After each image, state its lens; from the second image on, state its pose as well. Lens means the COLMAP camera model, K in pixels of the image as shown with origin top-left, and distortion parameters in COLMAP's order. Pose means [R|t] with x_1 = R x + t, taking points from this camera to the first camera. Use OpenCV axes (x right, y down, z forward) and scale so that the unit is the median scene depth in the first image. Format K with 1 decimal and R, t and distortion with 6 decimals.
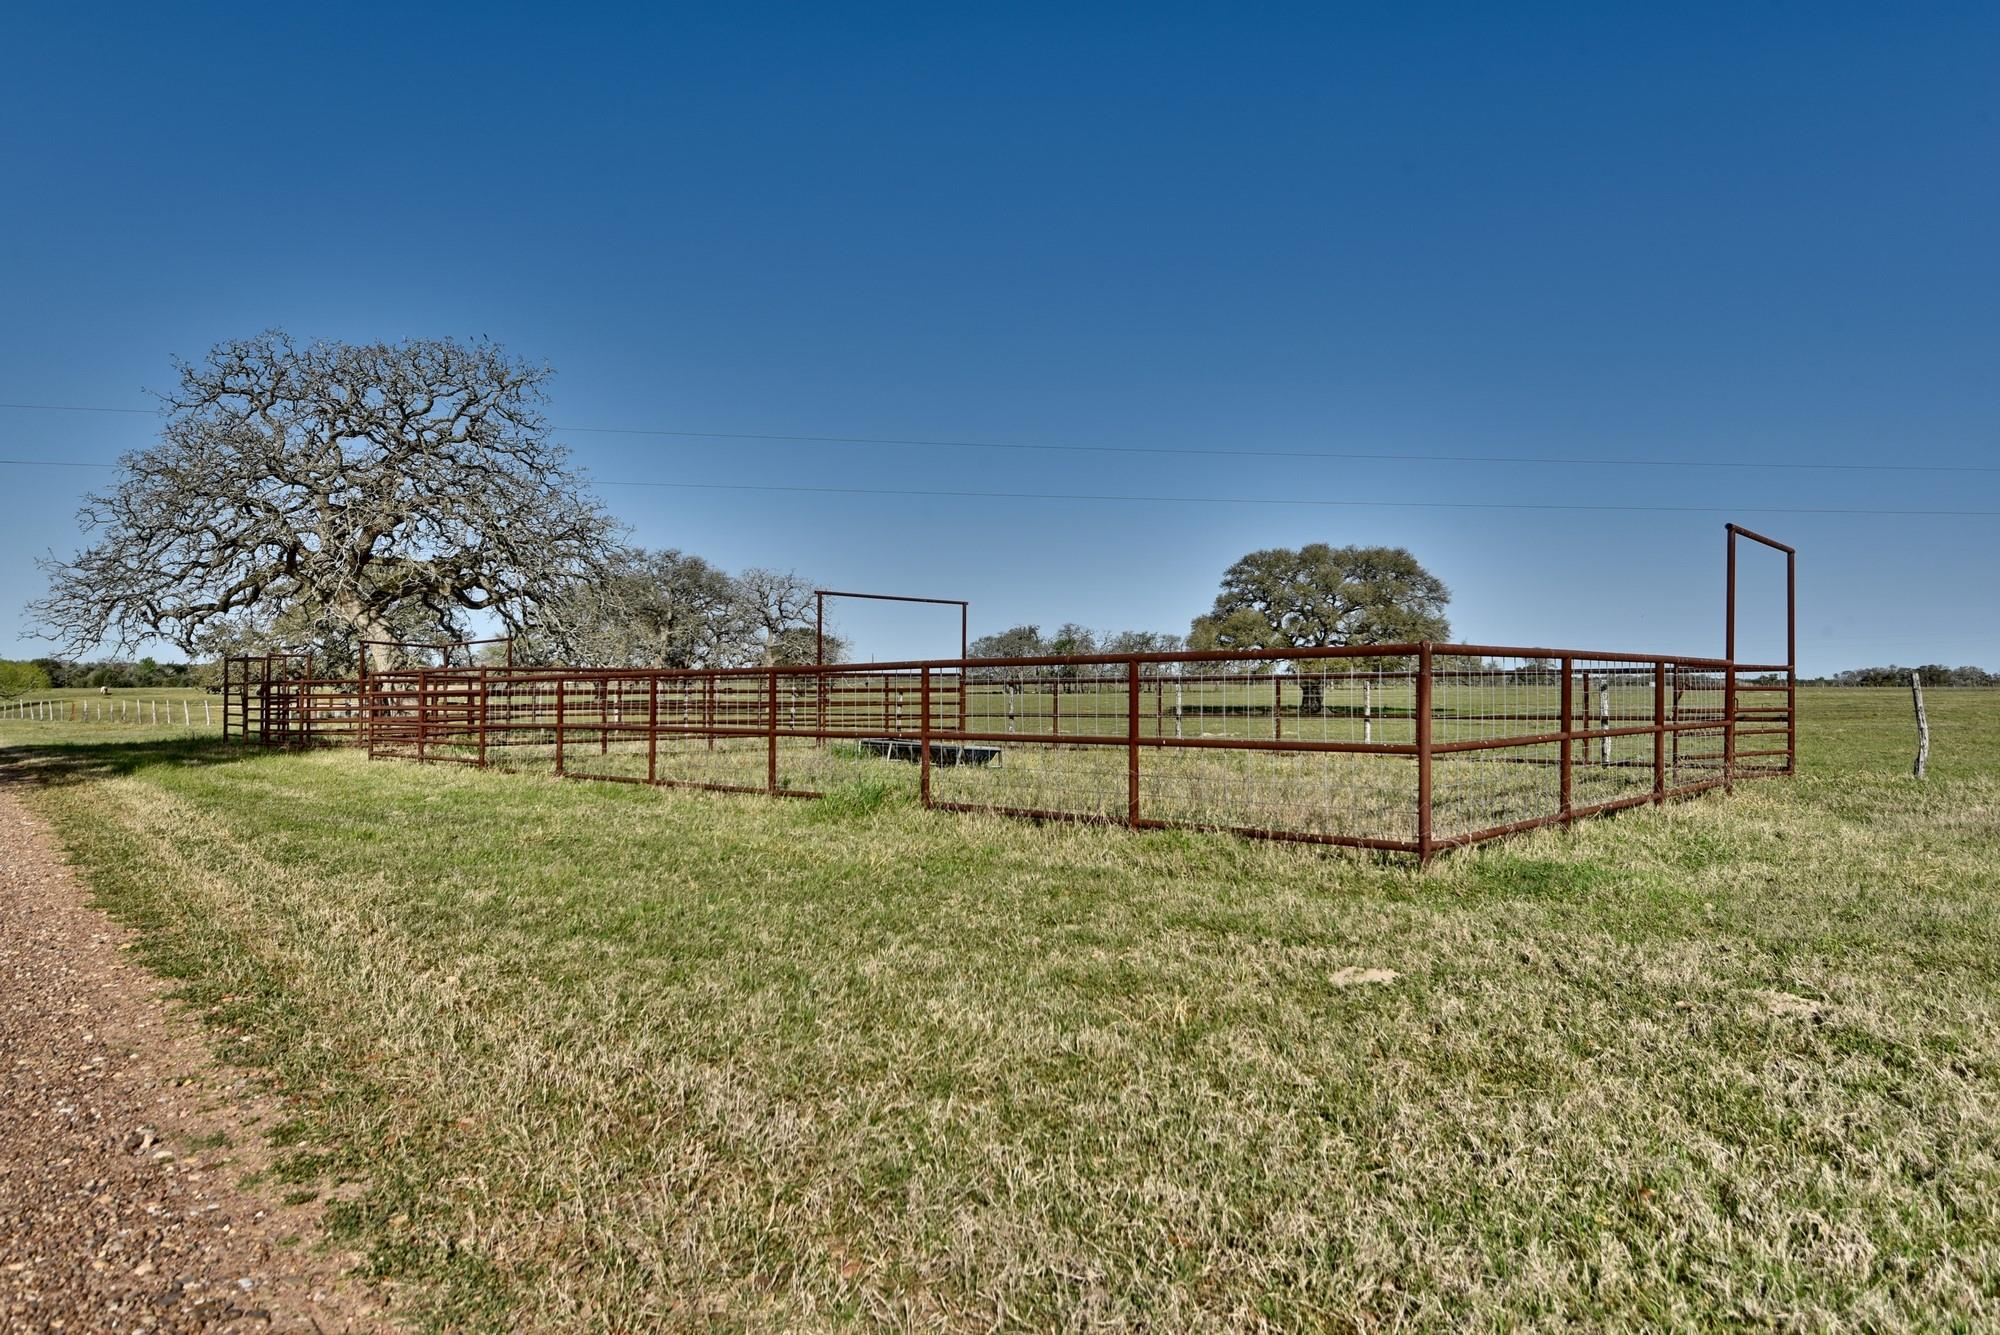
lens RADIAL K [[1225.8, 0, 1002.6], [0, 1225.8, 673.9], [0, 0, 1]] dist [-0.005231, -0.002133]
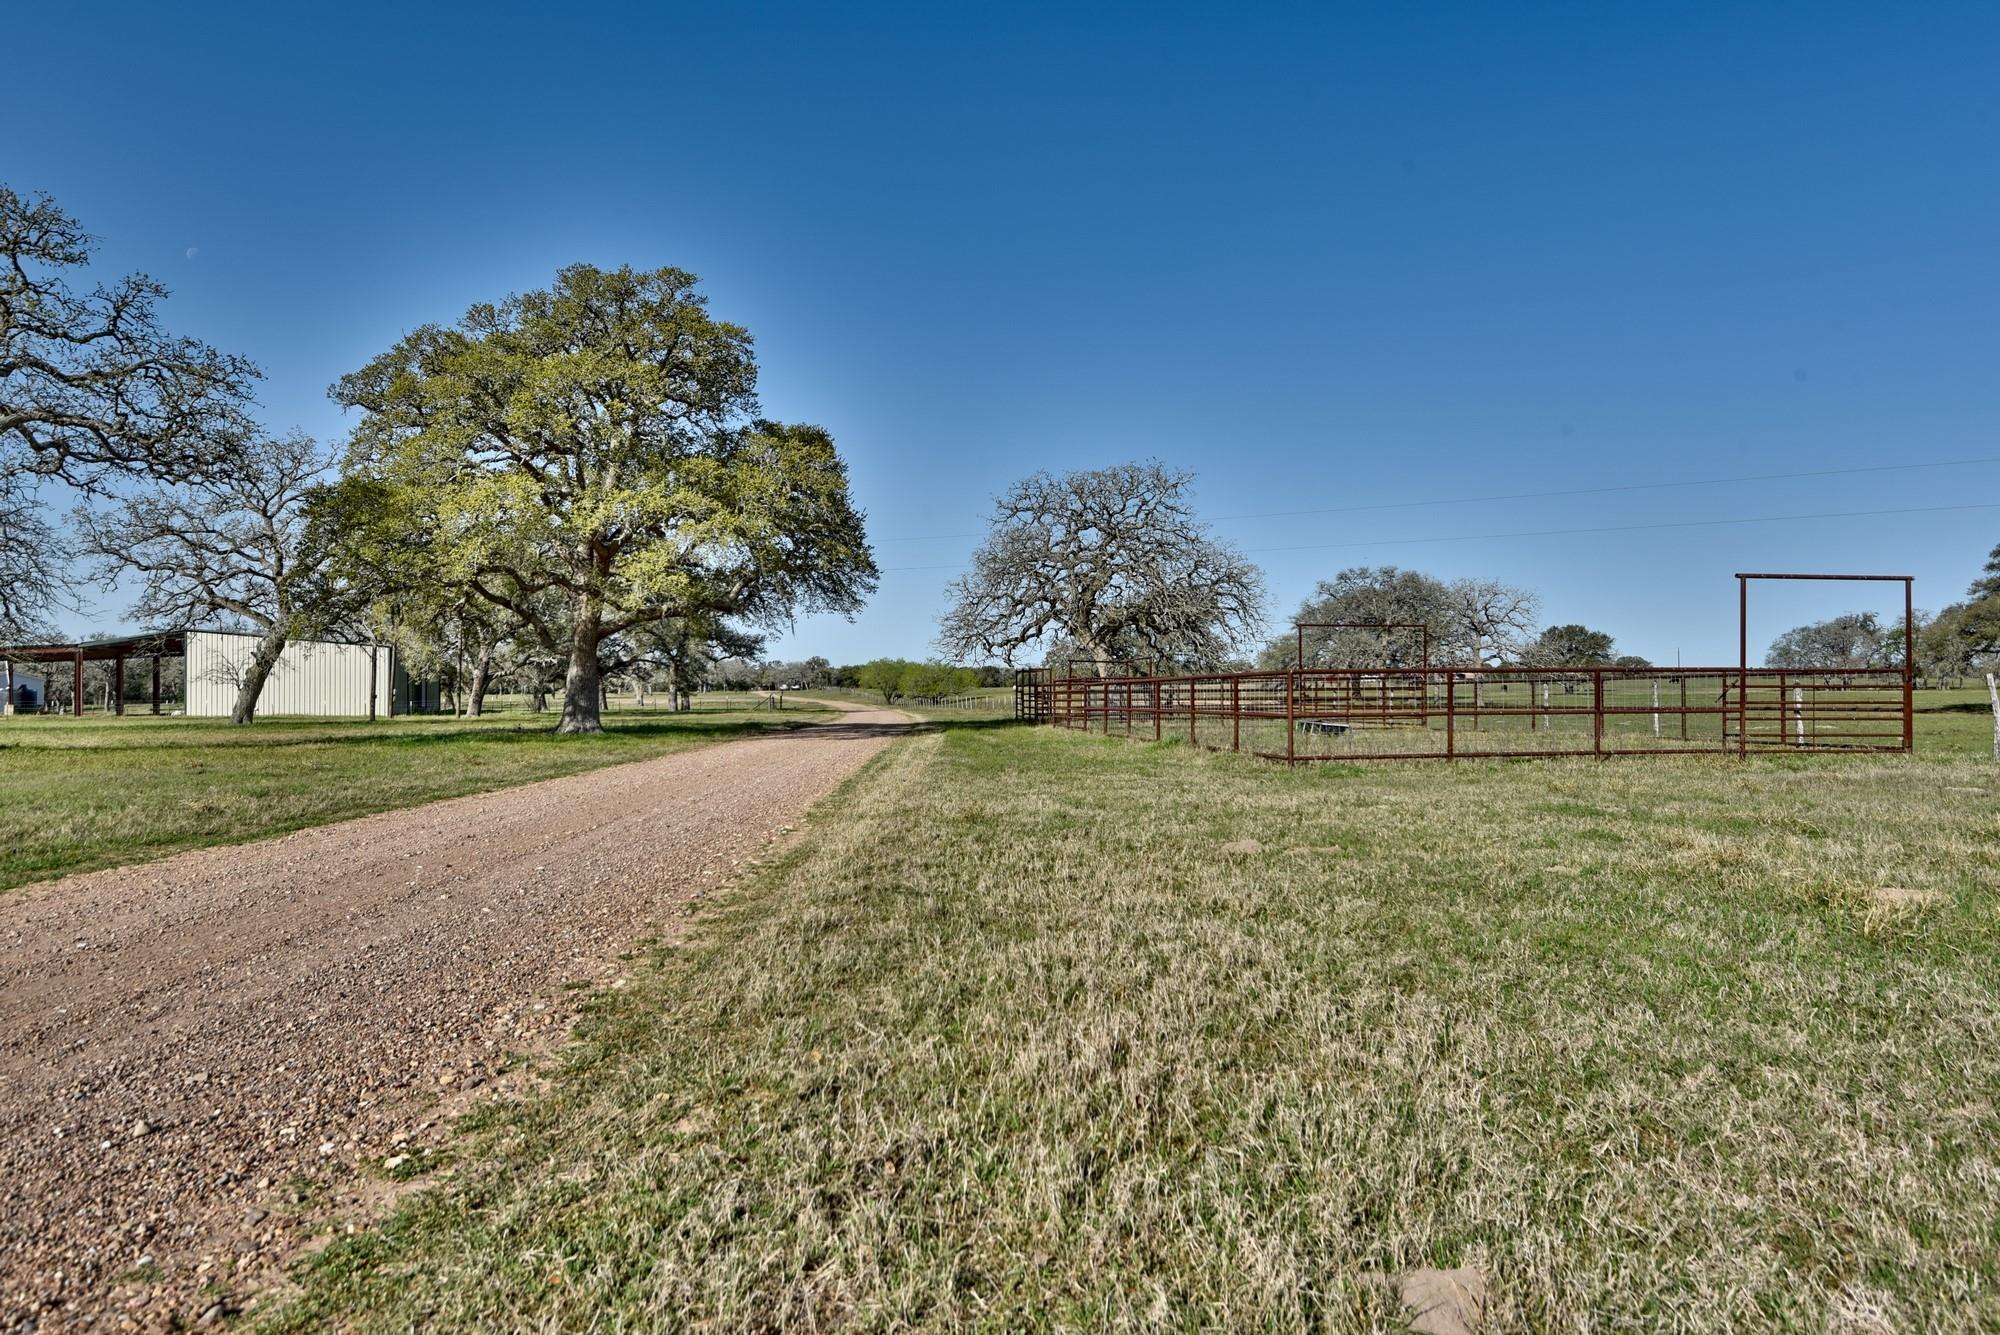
lens RADIAL K [[1231.9, 0, 999.3], [0, 1231.9, 671.8], [0, 0, 1]] dist [0.000555, -0.000107]
pose [[0.776372, -0.010538, -0.630187, 0.282794], [0.011292, 0.999932, -0.002809, -0.004071], [0.630174, -0.004935, 0.776439, -0.228884]]
